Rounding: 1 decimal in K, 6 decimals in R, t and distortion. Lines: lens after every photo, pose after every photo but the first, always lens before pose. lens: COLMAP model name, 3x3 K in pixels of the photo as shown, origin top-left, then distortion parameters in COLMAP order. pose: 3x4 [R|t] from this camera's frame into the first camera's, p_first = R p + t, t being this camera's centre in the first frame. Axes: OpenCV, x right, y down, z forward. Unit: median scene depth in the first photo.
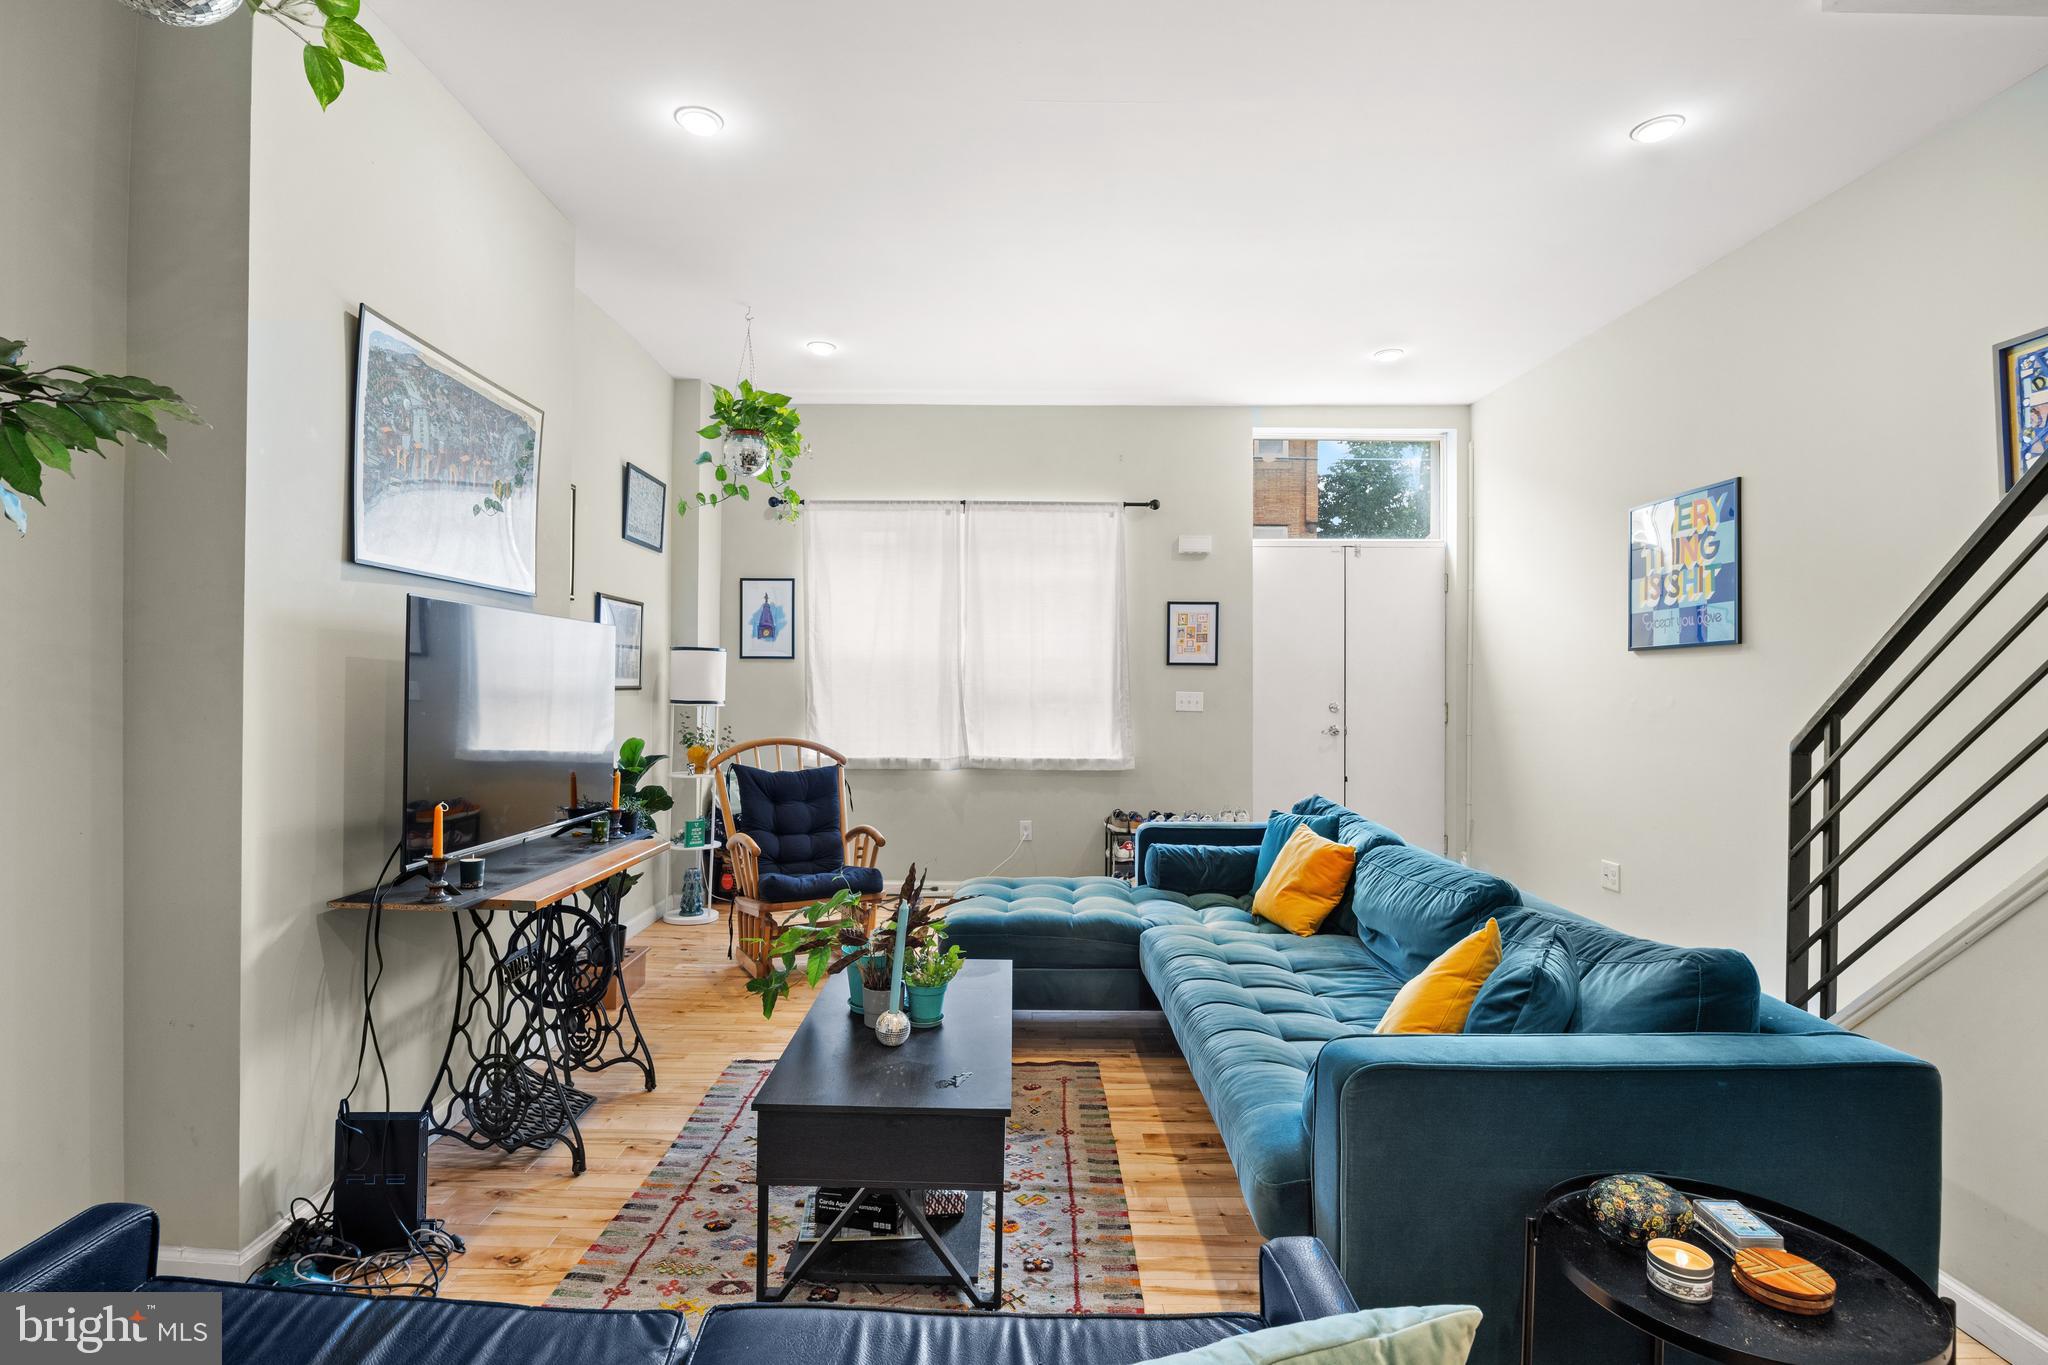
lens RADIAL K [[964.9, 0, 1003.9], [0, 964.9, 682.9], [0, 0, 1]] dist [-0.001952, -0.000097]
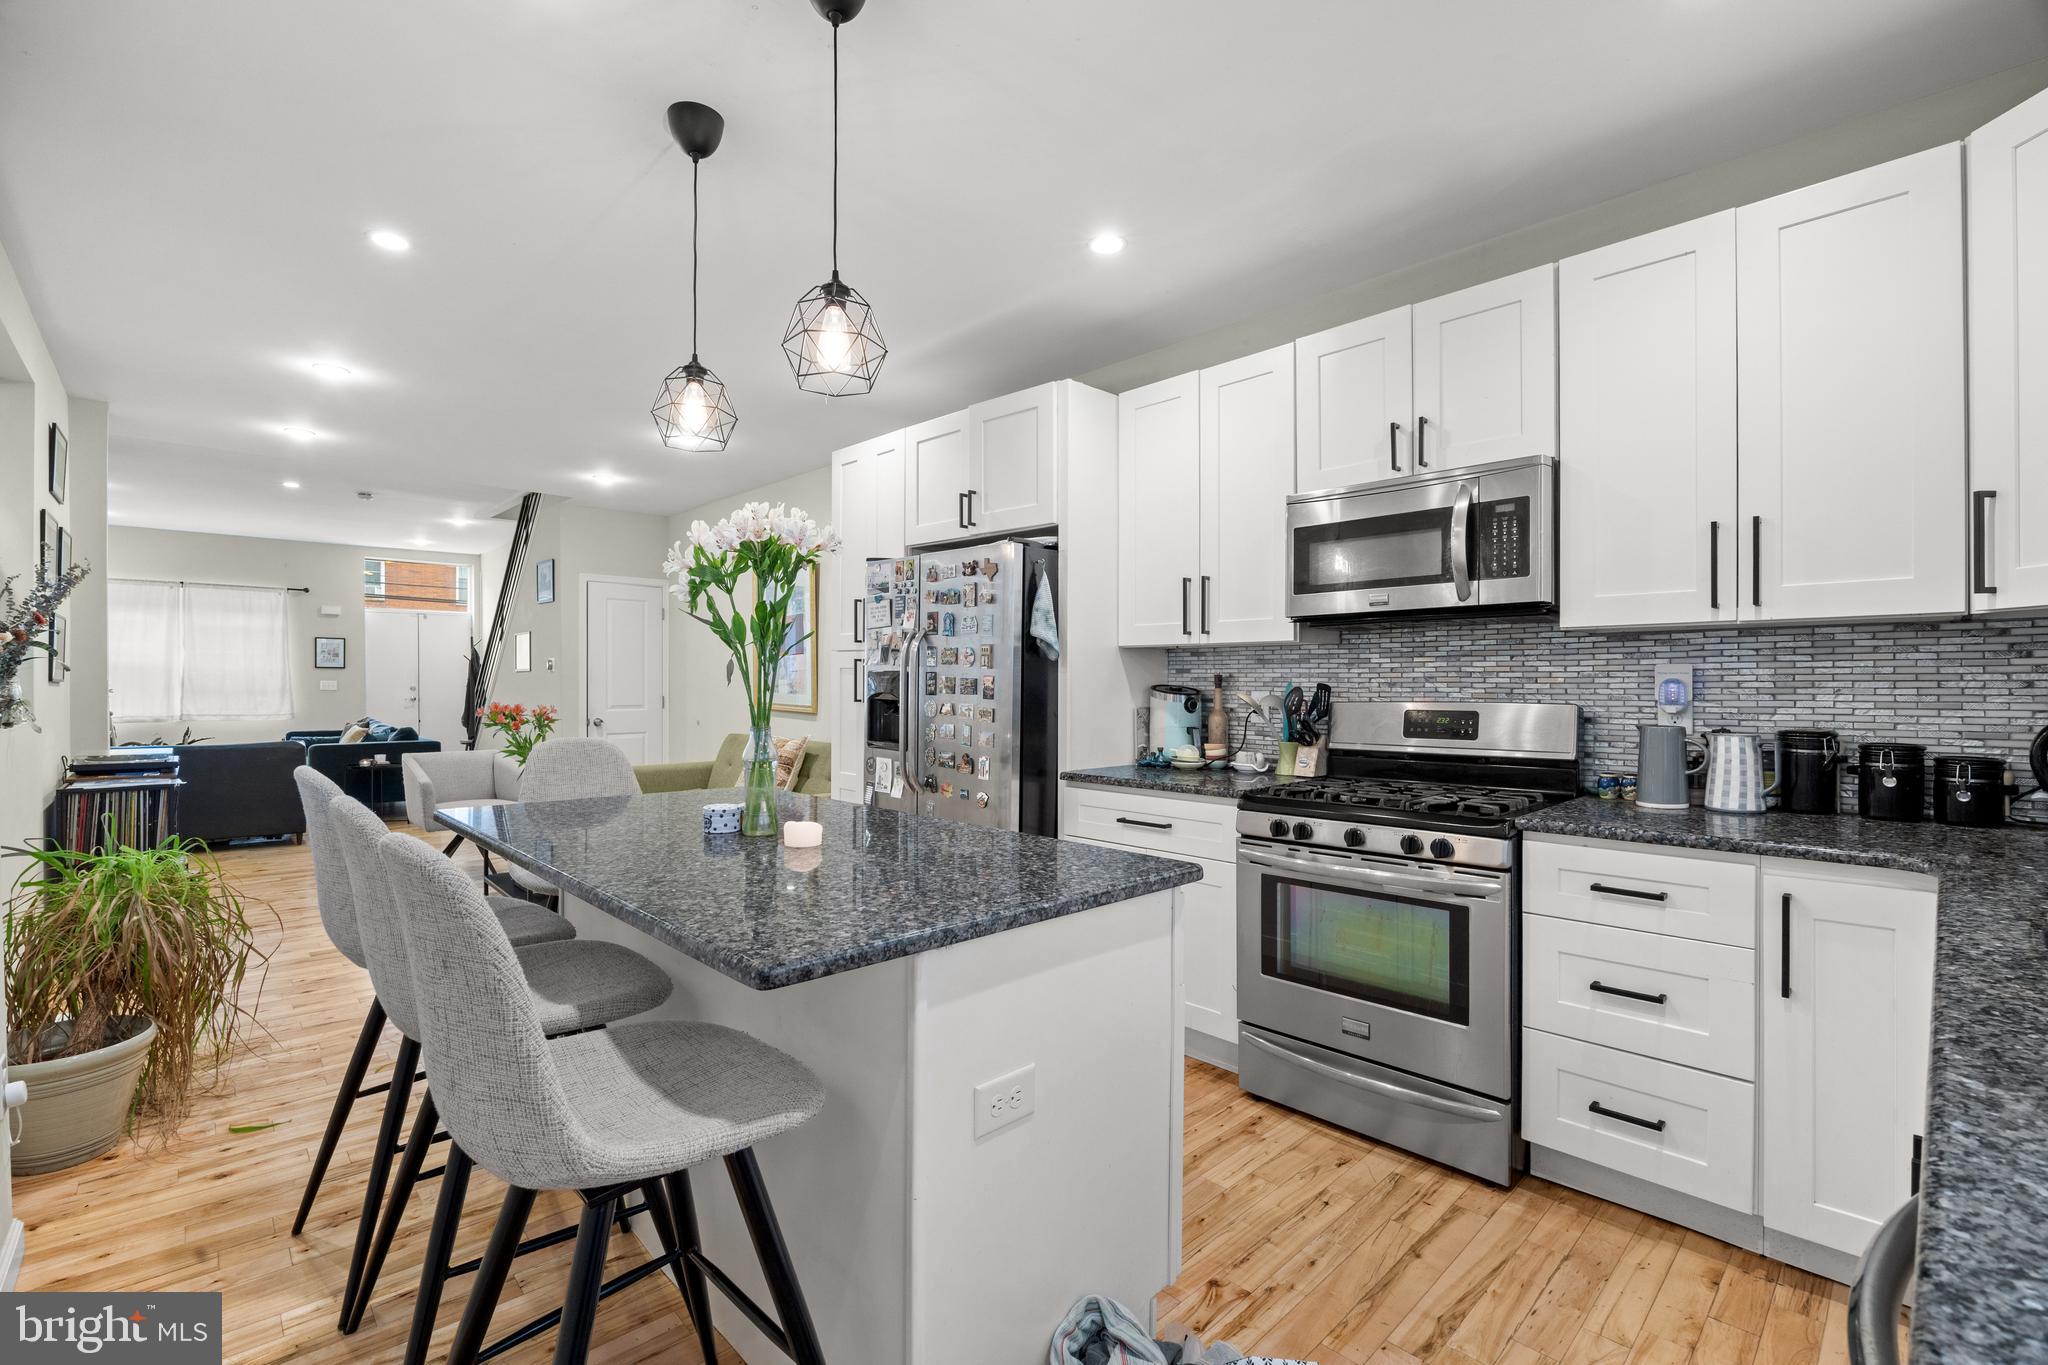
lens RADIAL K [[904.6, 0, 1024.0], [0, 904.6, 682.5], [0, 0, 1]] dist [-0.016649, 0.000321]
pose [[0.722815, -0.007151, 0.691005, -0.072663], [0.003517, 0.999972, 0.006669, 0.006252], [-0.691033, -0.002390, 0.722820, -1.799315]]
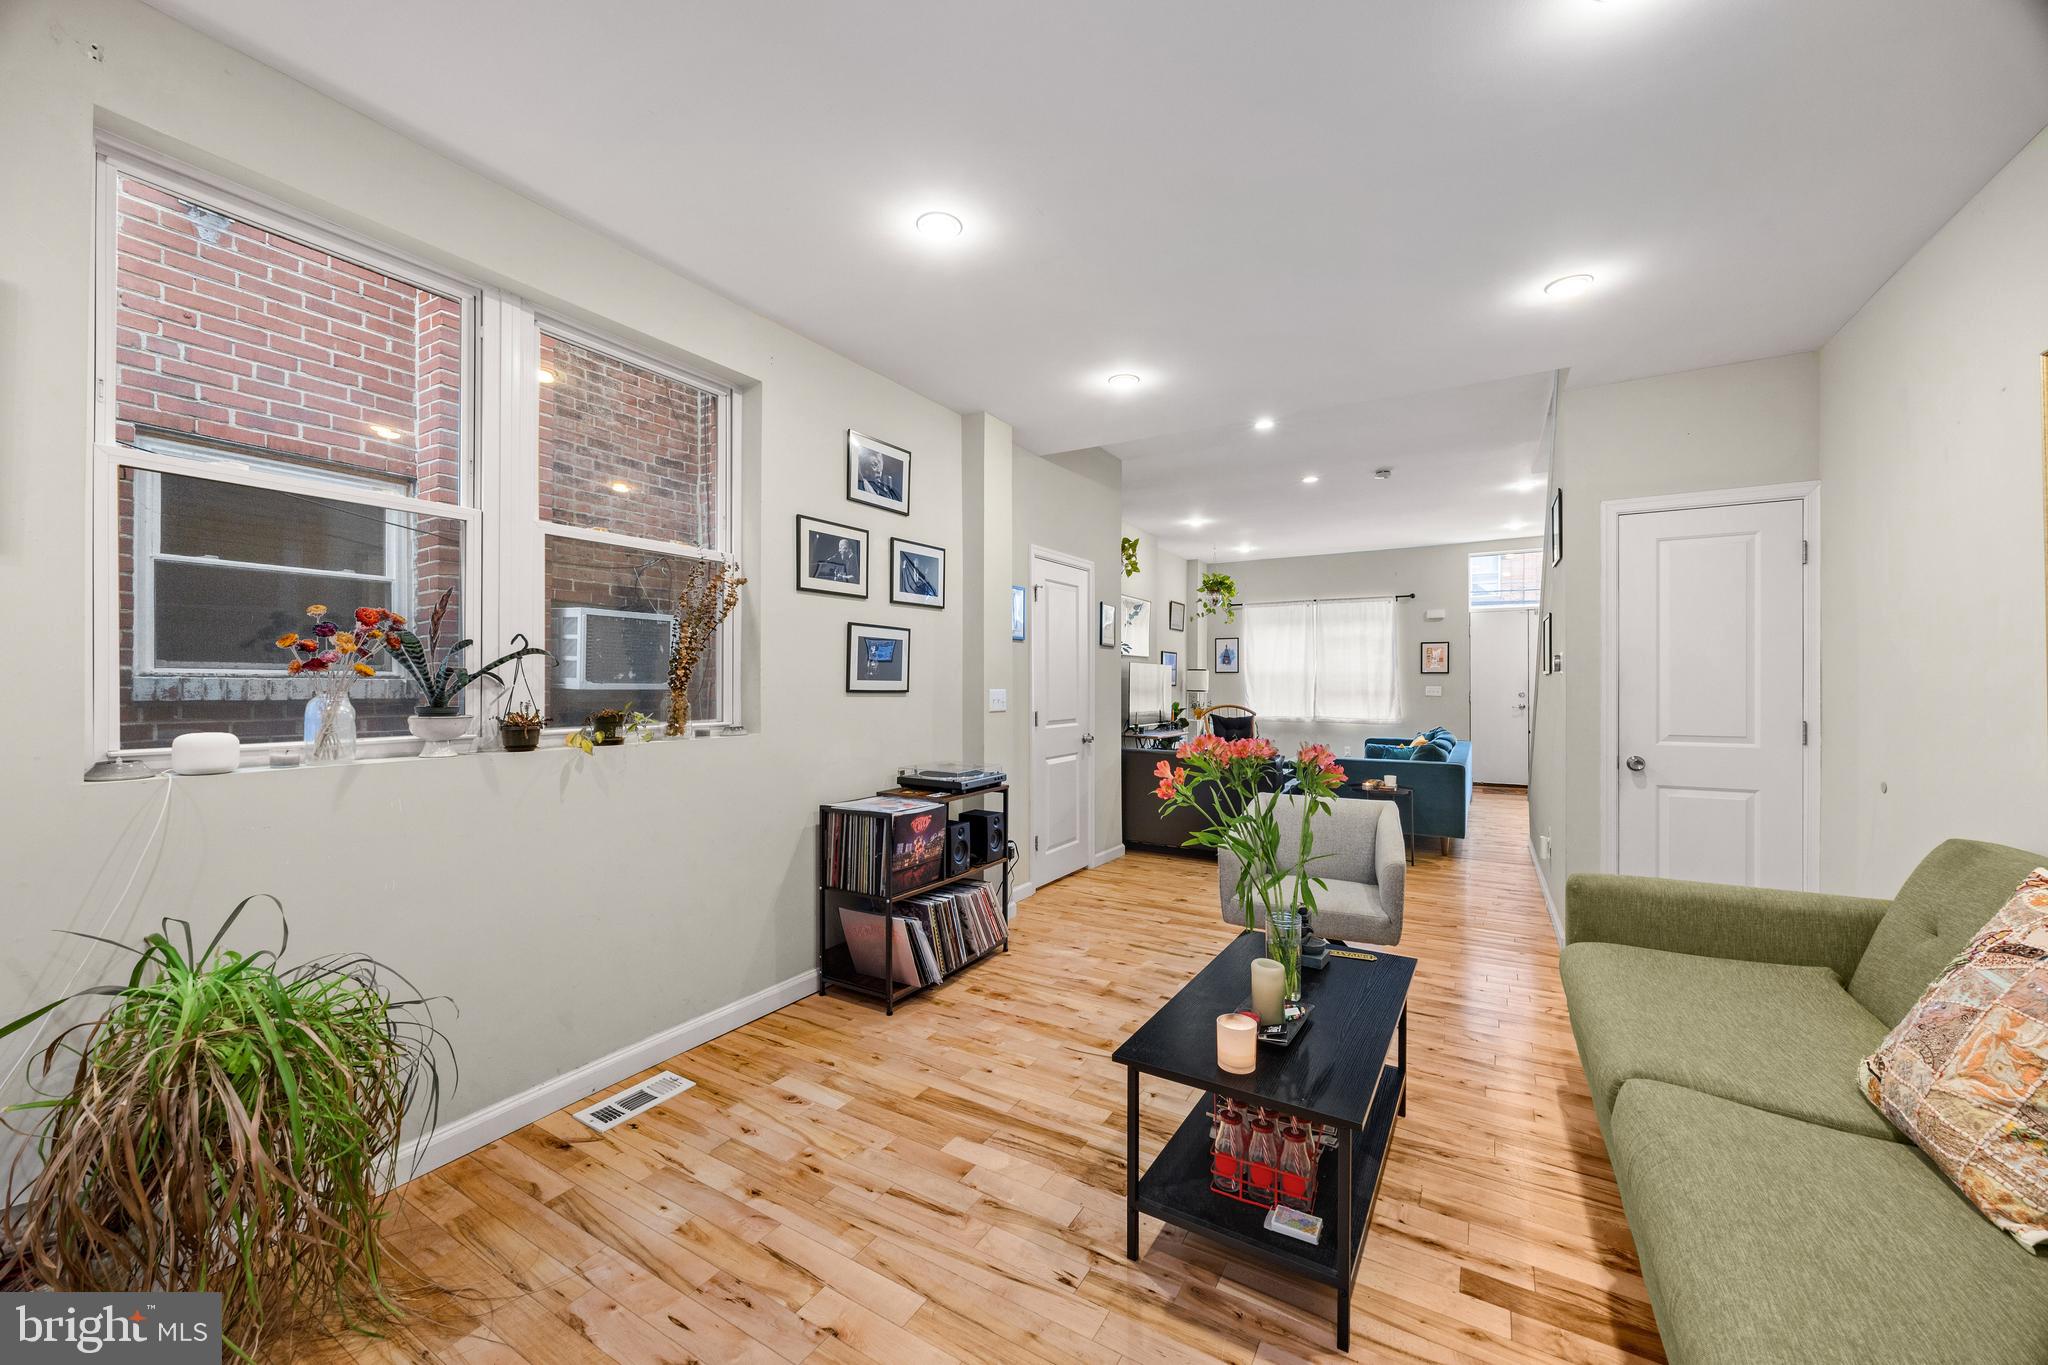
lens RADIAL K [[777.4, 0, 1016.1], [0, 777.4, 683.5], [0, 0, 1]] dist [-0.000115, -0.002614]
pose [[0.857650, -0.005878, -0.514200, 0.352179], [0.005350, 0.999983, -0.002507, 0.003401], [0.514205, -0.000601, 0.857667, -1.083142]]
